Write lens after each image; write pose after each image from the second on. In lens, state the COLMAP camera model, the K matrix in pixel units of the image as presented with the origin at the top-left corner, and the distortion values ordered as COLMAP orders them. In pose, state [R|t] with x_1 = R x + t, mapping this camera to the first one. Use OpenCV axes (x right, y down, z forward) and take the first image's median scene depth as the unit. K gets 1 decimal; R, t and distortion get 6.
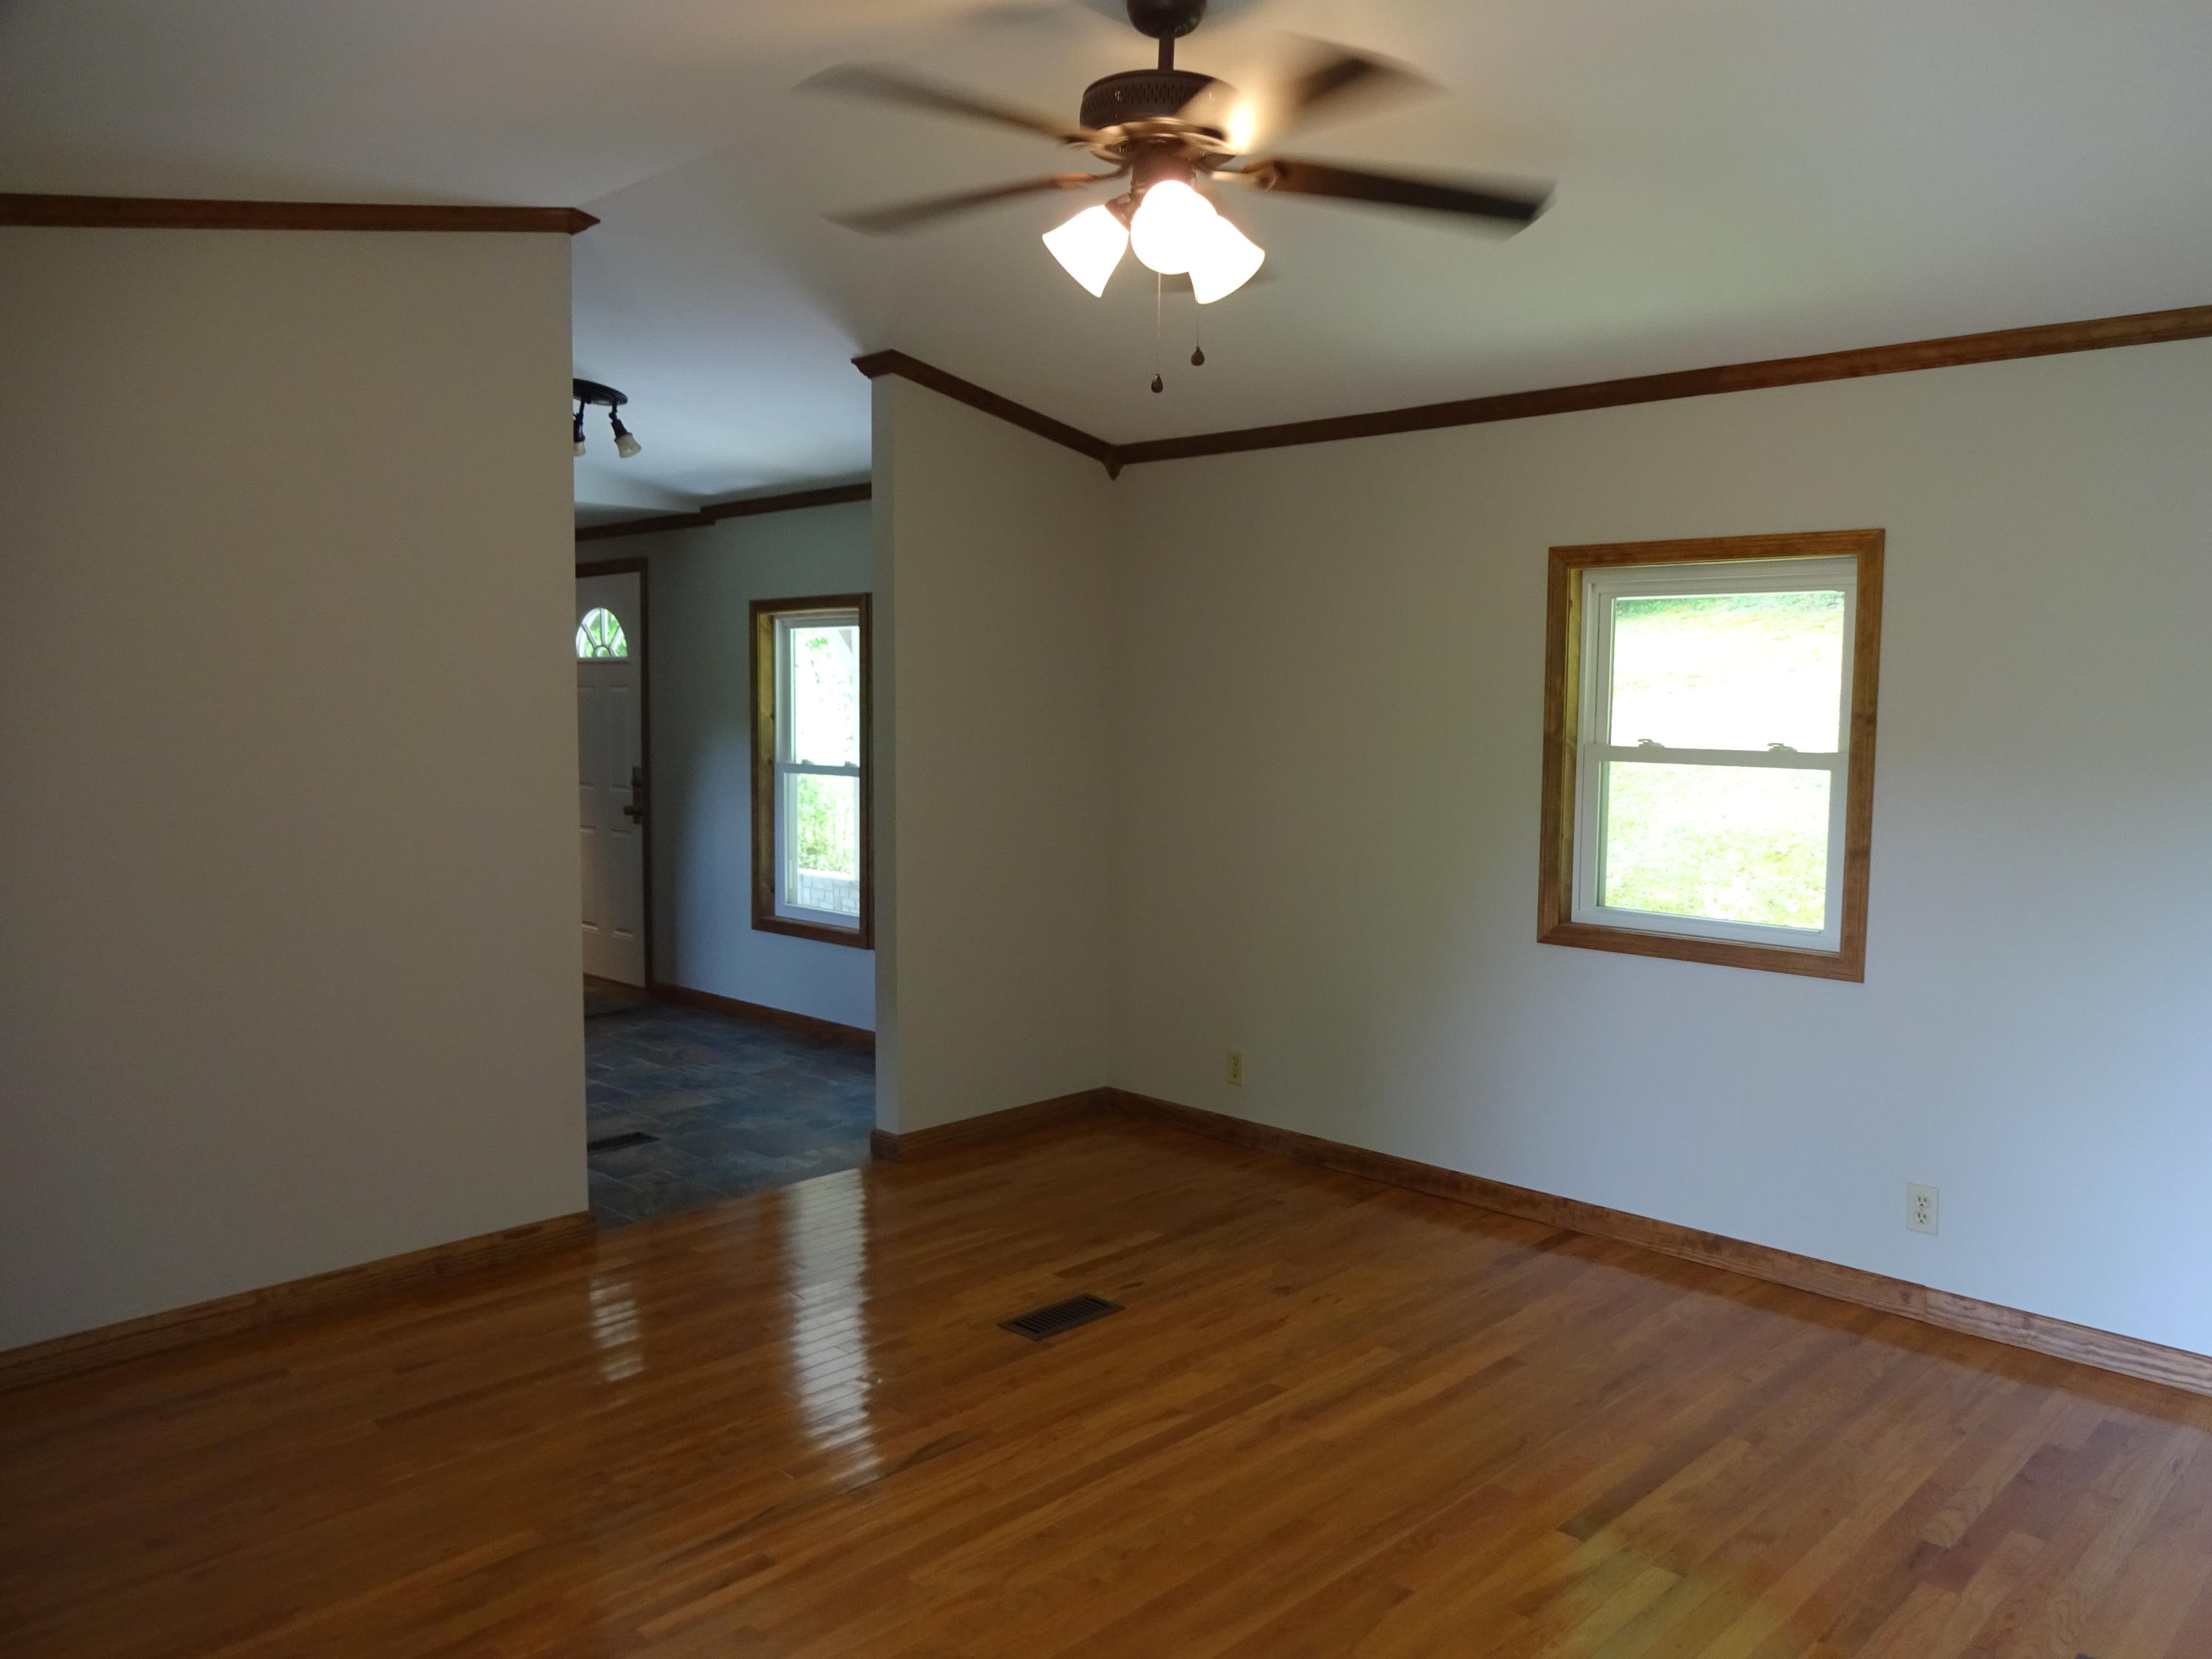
lens RADIAL K [[1631.0, 0, 1106.0], [0, 1631.0, 829.5], [0, 0, 1]] dist [-0.018918, -0.001827]
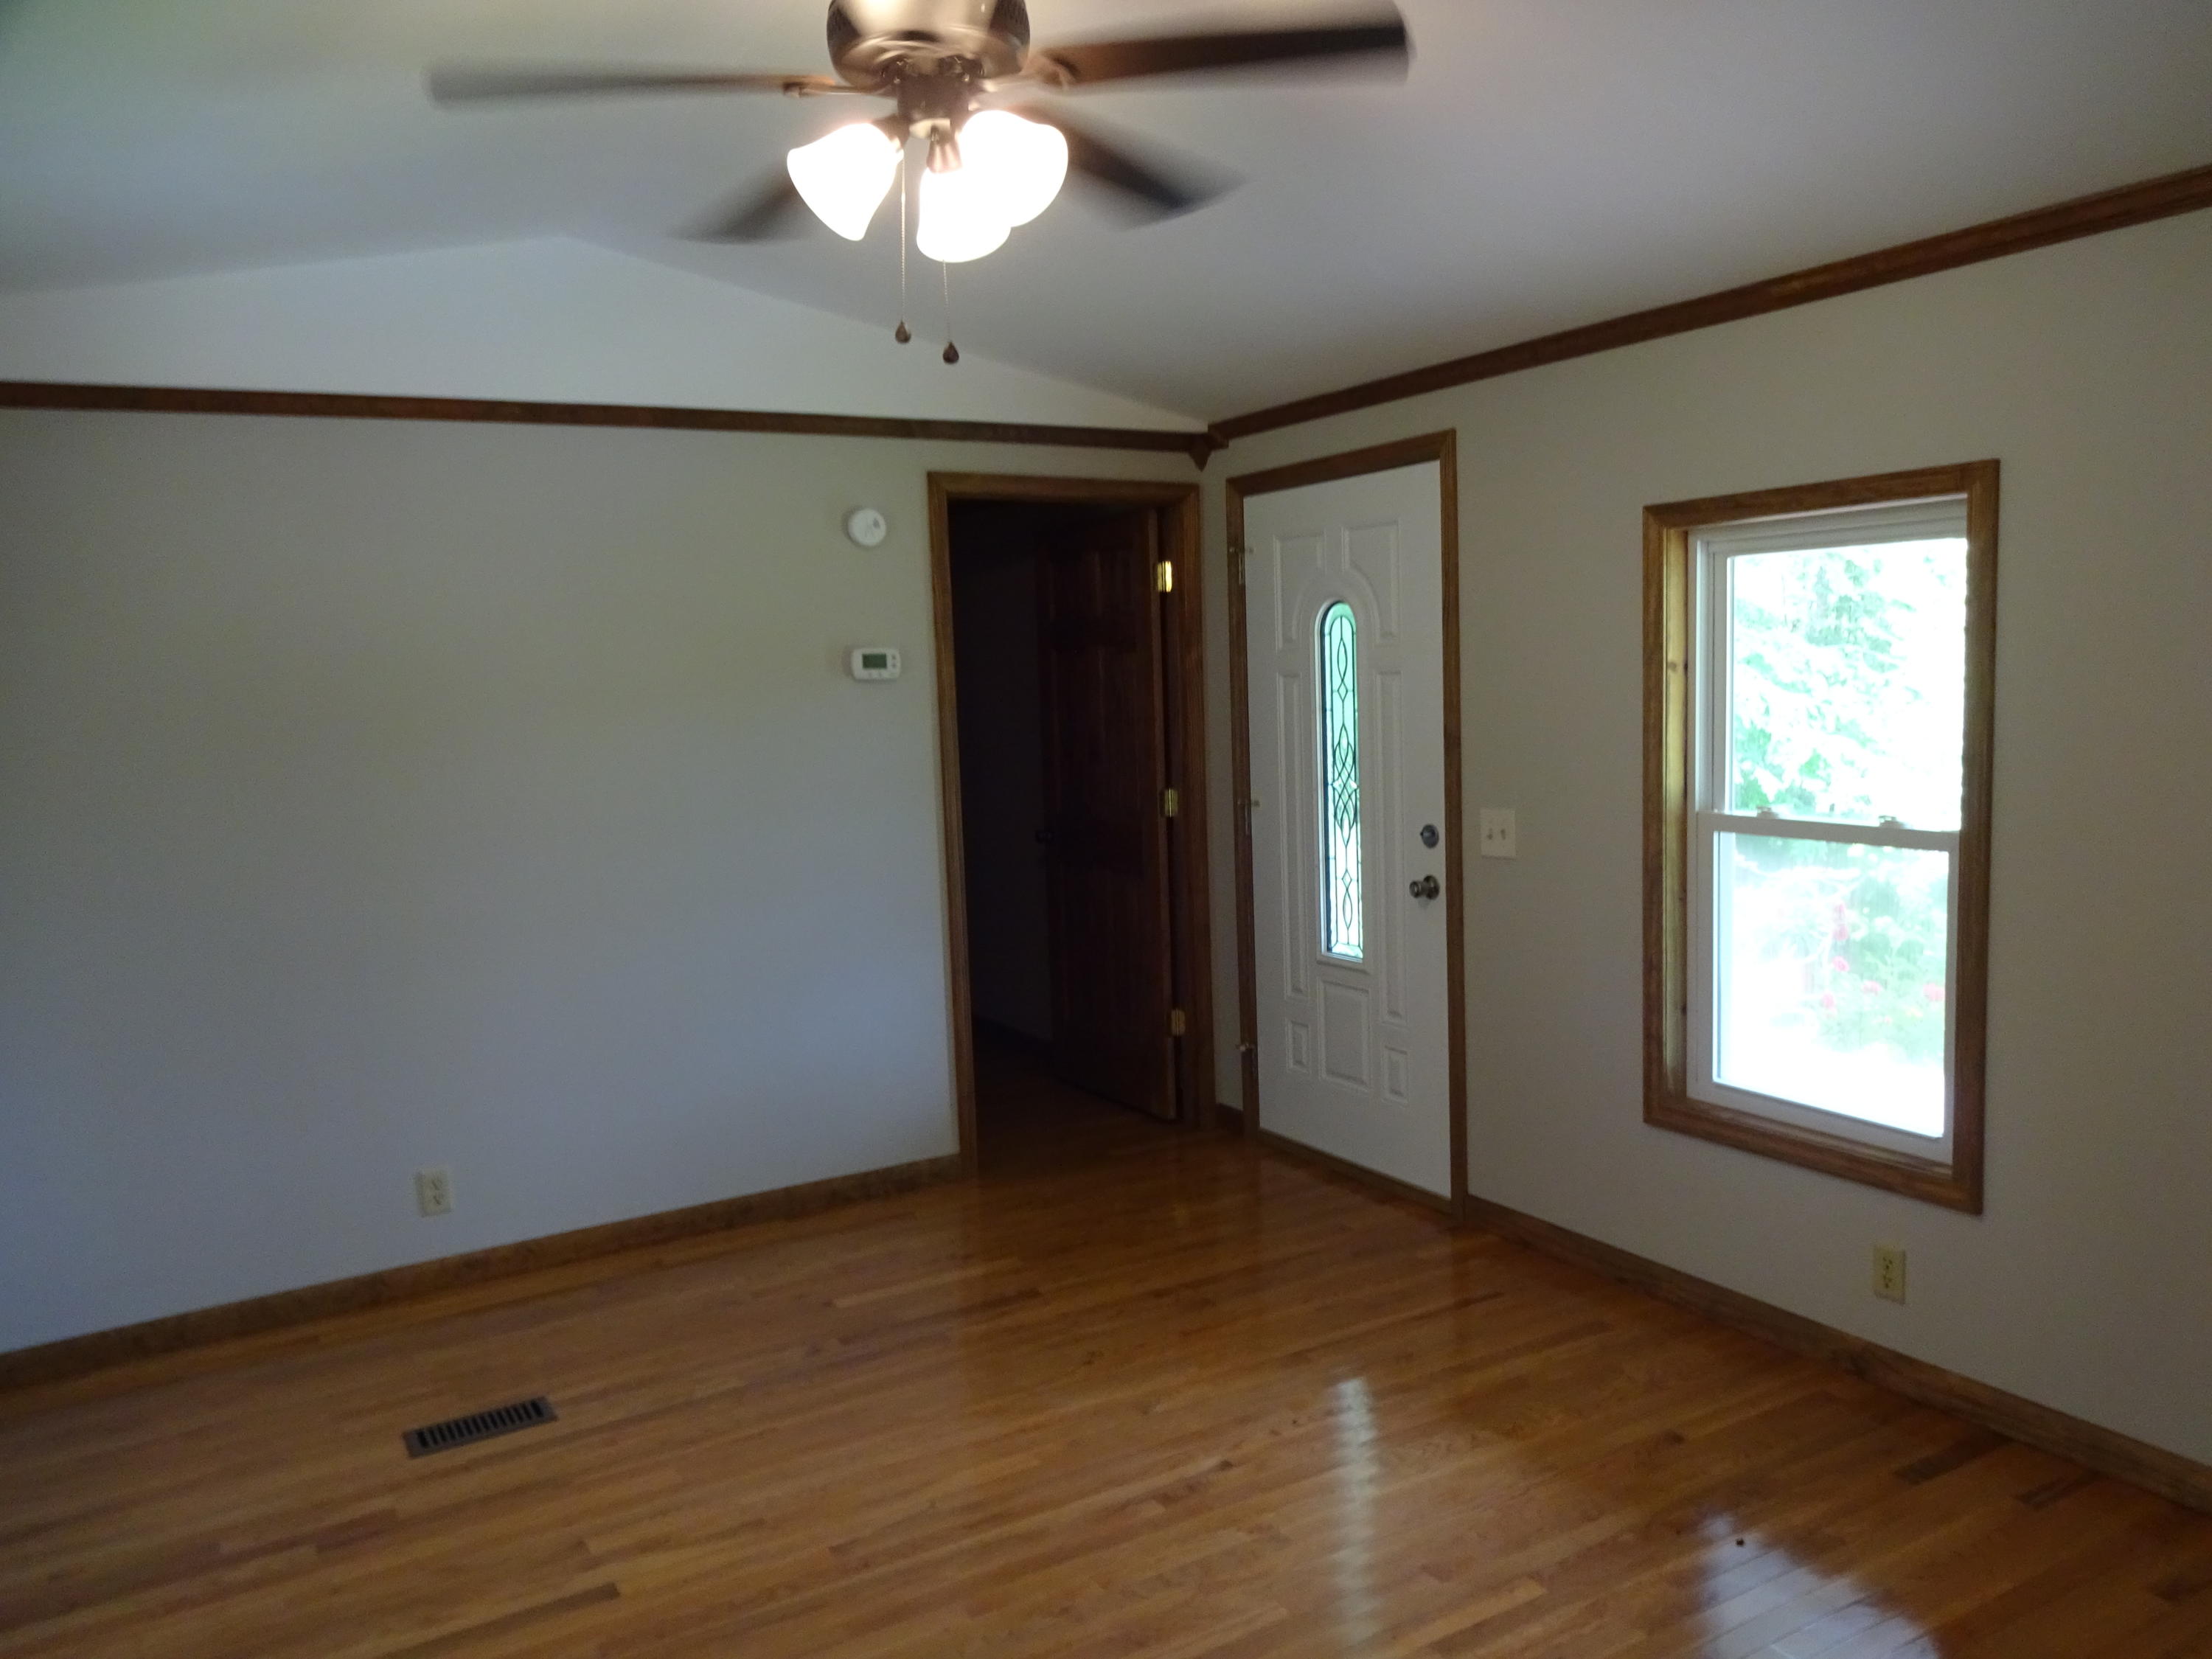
lens RADIAL K [[1631.1, 0, 1106.0], [0, 1631.1, 829.5], [0, 0, 1]] dist [0.003145, 0.001083]
pose [[-0.965500, 0.004533, 0.260362, -0.192056], [0.053280, 0.982135, 0.180478, -0.133562], [-0.254893, 0.188123, -0.948493, 1.313161]]
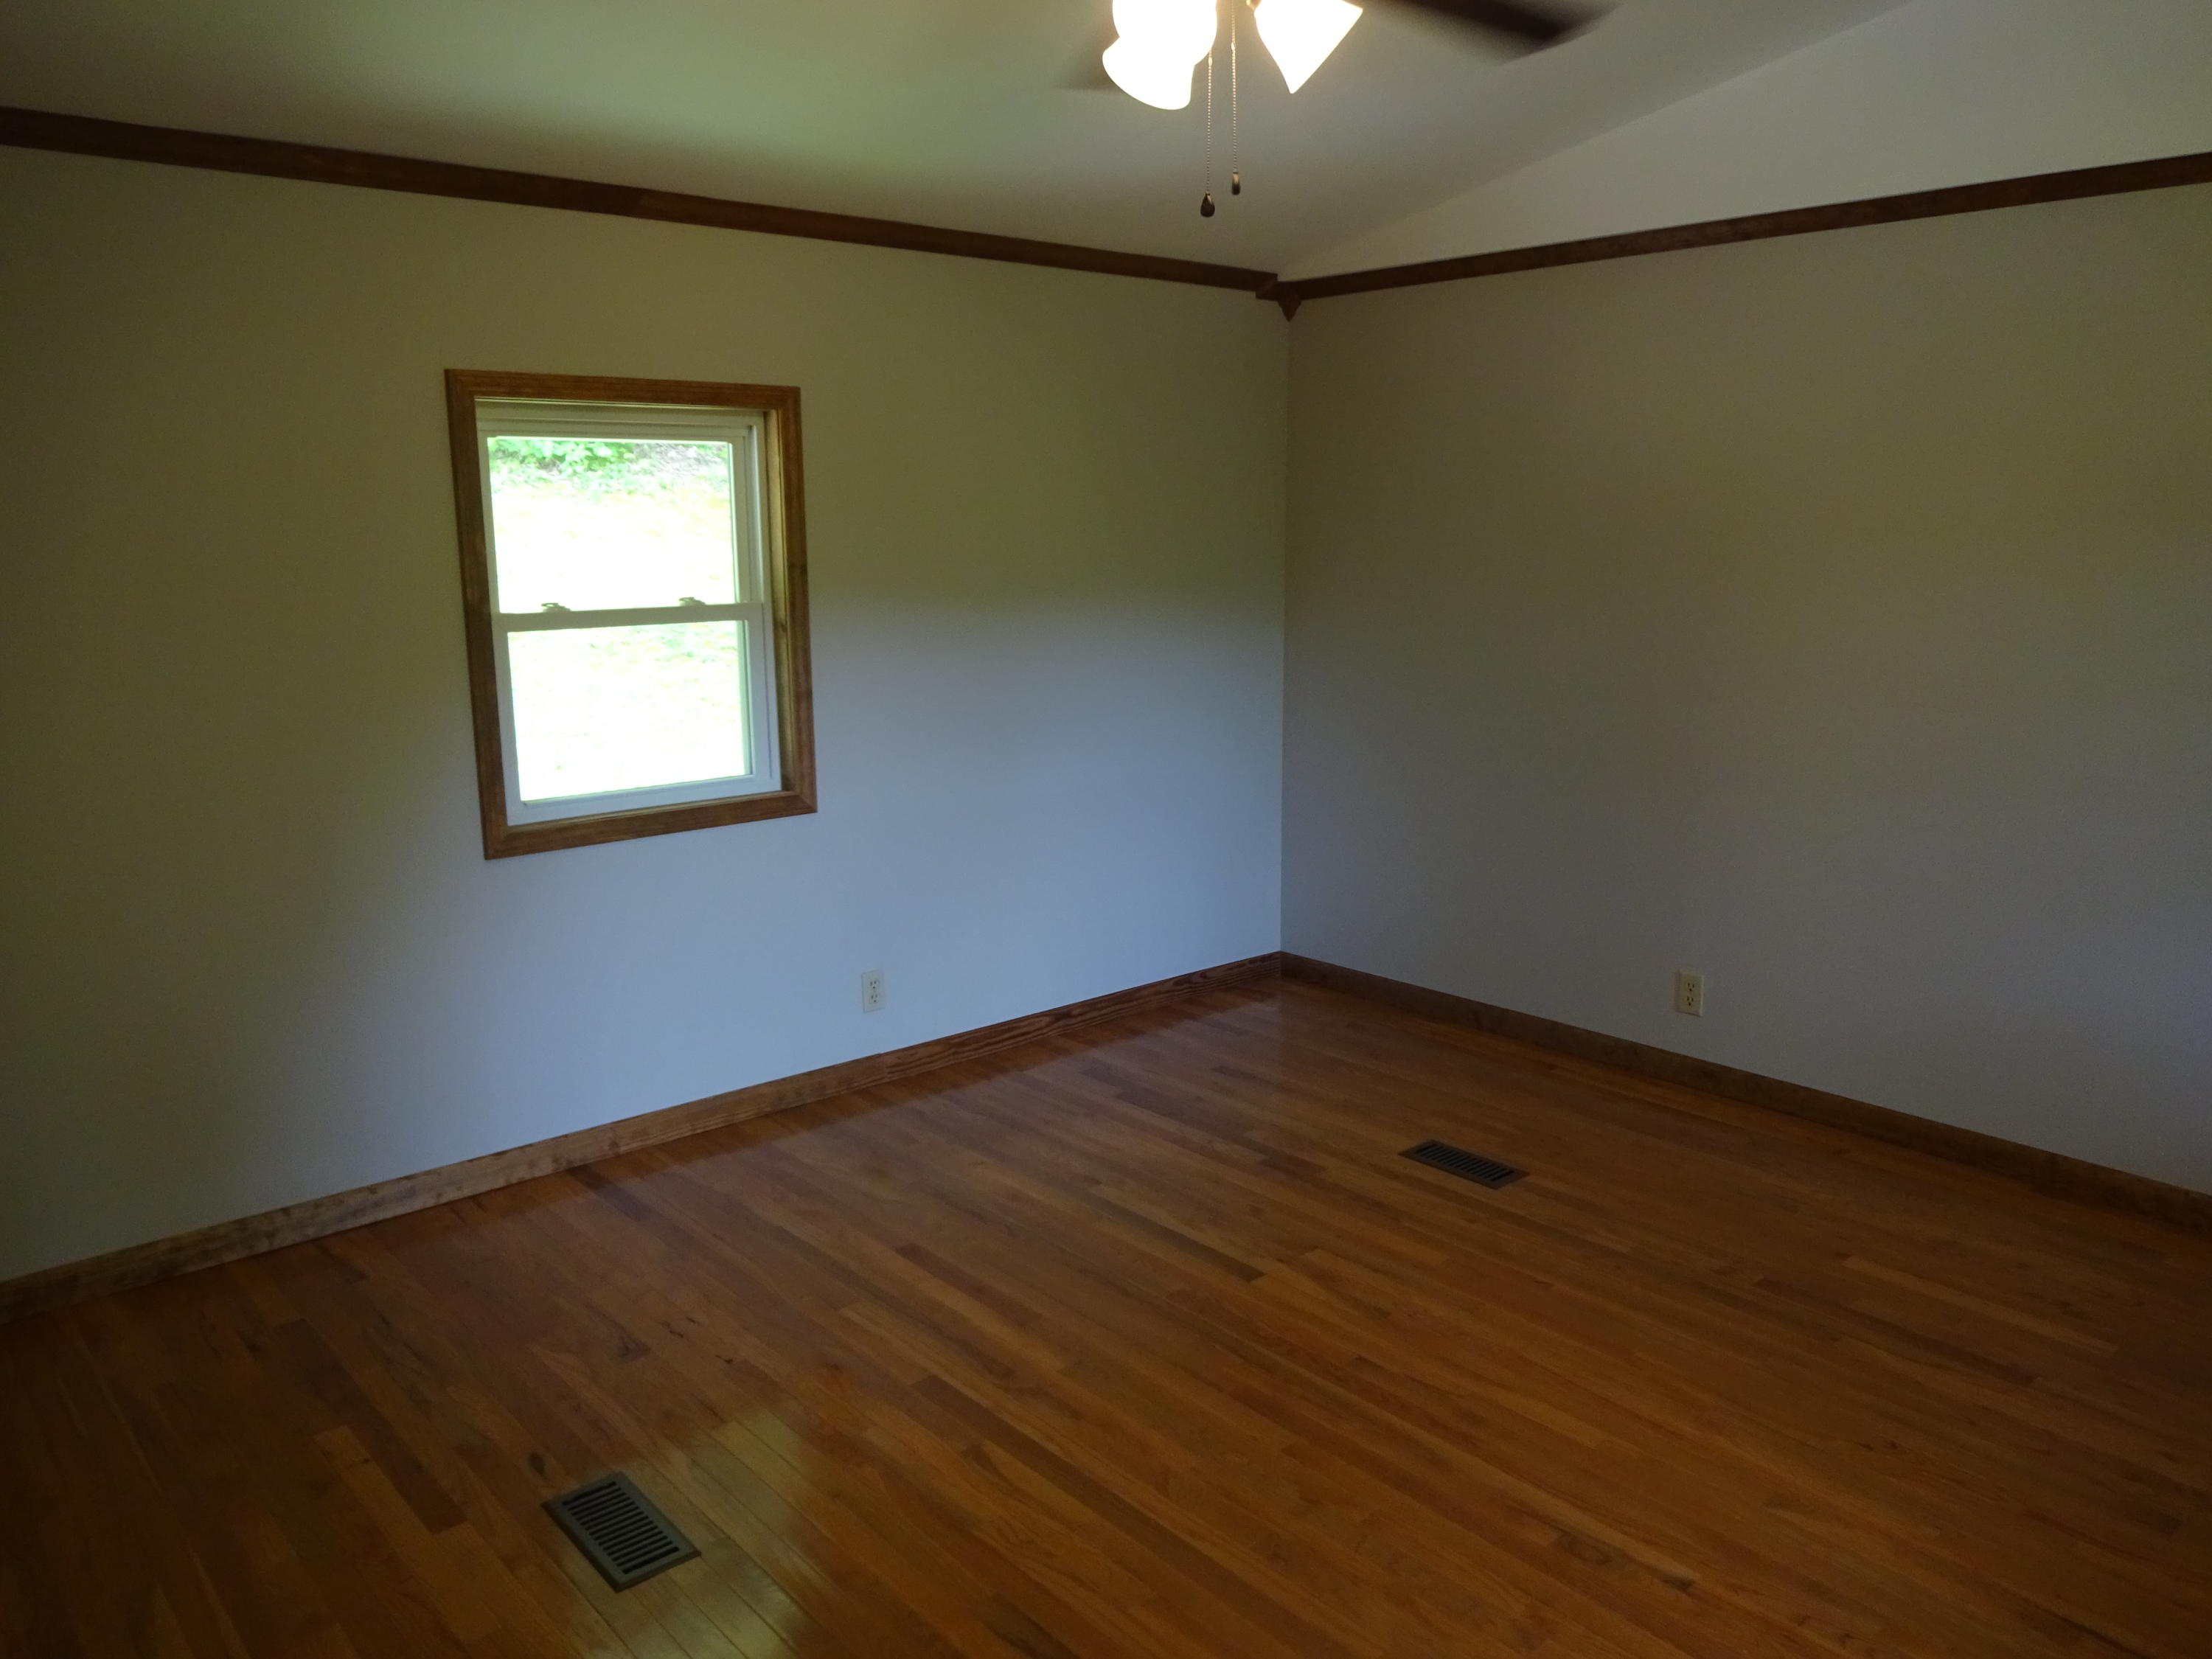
lens RADIAL K [[1631.0, 0, 1106.0], [0, 1631.0, 829.5], [0, 0, 1]] dist [-0.018918, -0.001827]
pose [[0.075705, -0.202759, 0.976298, -0.602557], [0.087802, 0.976660, 0.196026, -0.093707], [-0.993257, 0.070880, 0.091740, 0.721151]]
